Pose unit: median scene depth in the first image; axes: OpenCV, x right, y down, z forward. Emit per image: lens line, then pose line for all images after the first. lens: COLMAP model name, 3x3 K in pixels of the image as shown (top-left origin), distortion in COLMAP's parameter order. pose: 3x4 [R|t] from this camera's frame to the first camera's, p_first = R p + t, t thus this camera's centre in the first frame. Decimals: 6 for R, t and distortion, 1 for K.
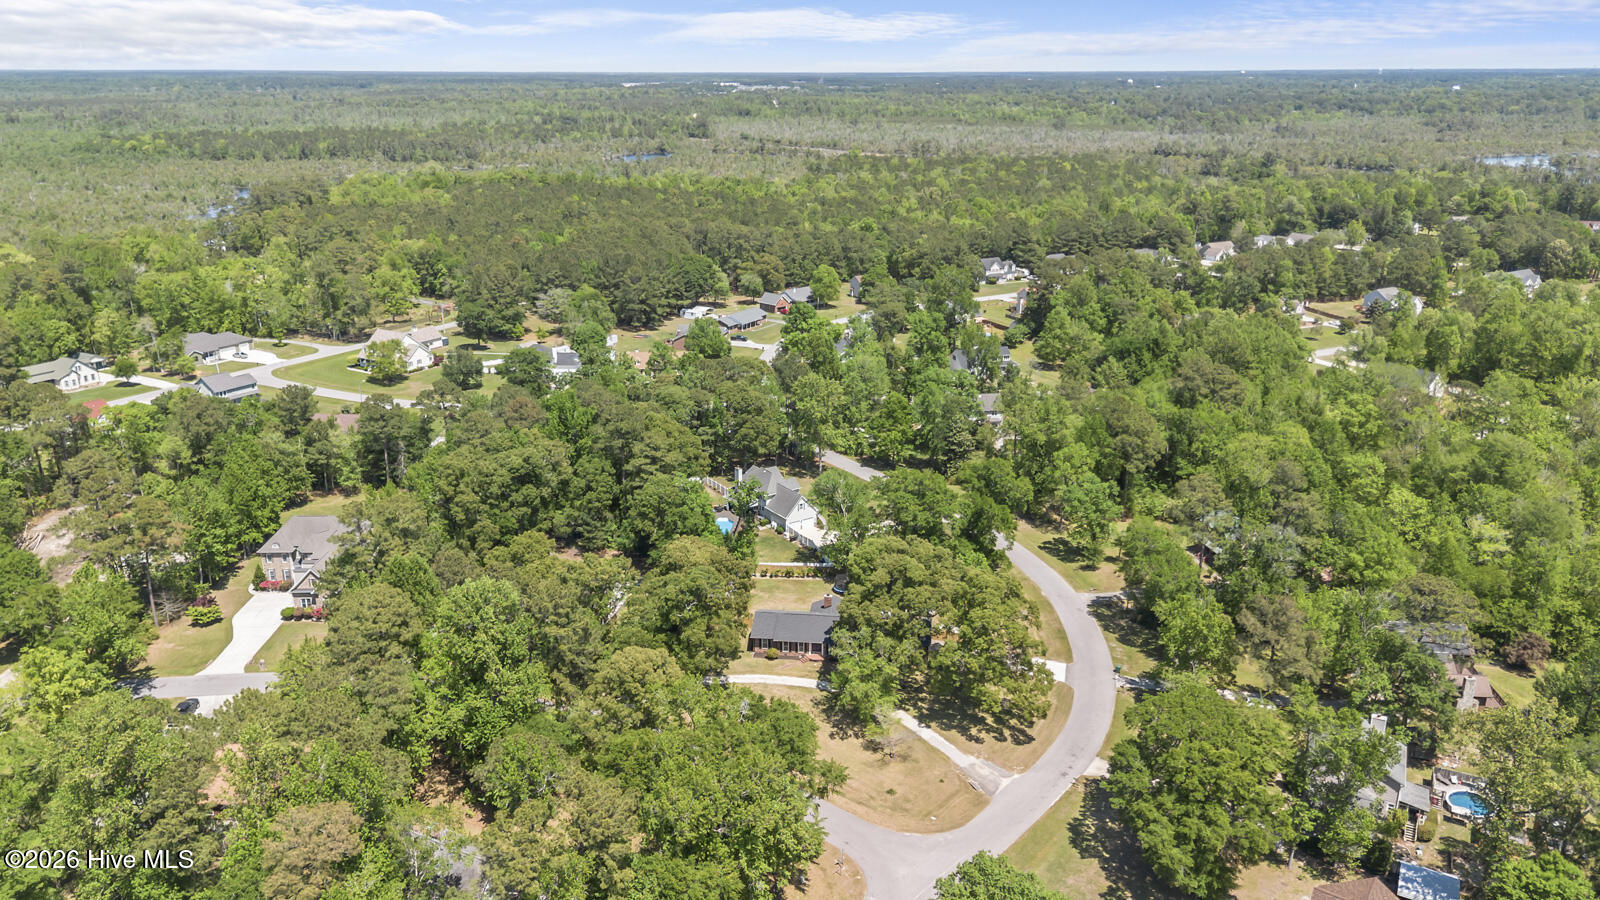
lens RADIAL K [[1125.8, 0, 804.6], [0, 1125.8, 445.8], [0, 0, 1]] dist [0.118063, -0.152126]
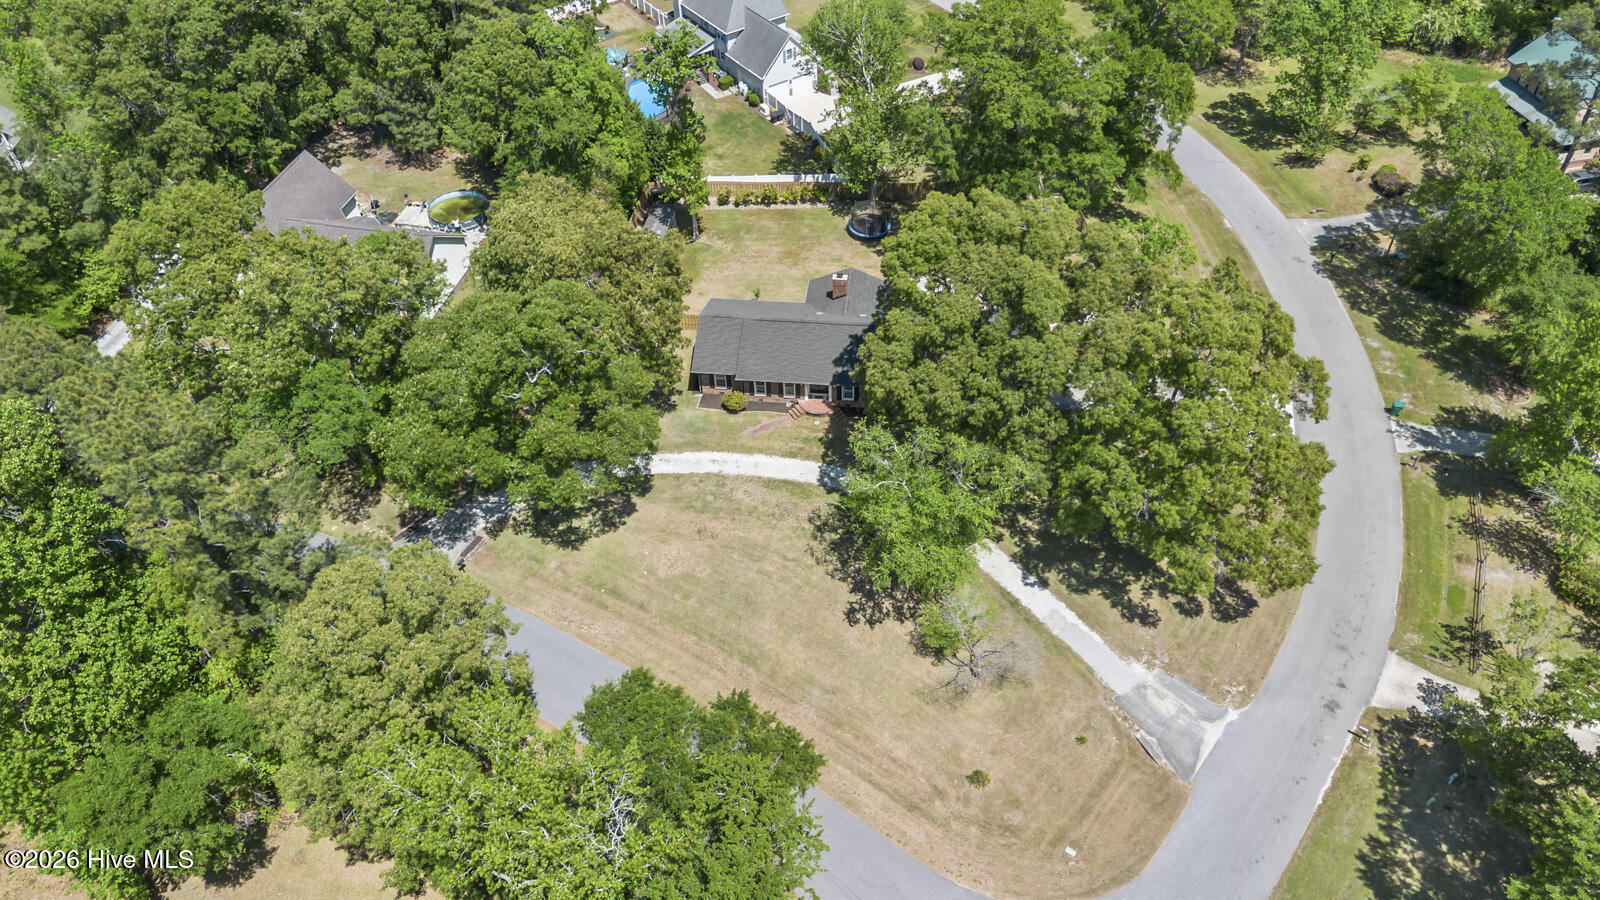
lens RADIAL K [[1125.8, 0, 804.6], [0, 1125.8, 445.8], [0, 0, 1]] dist [0.118063, -0.152126]
pose [[0.999709, -0.020679, -0.012419, 0.009984], [0.024036, 0.897329, 0.440708, -0.027634], [0.002031, -0.440878, 0.897565, 0.520454]]
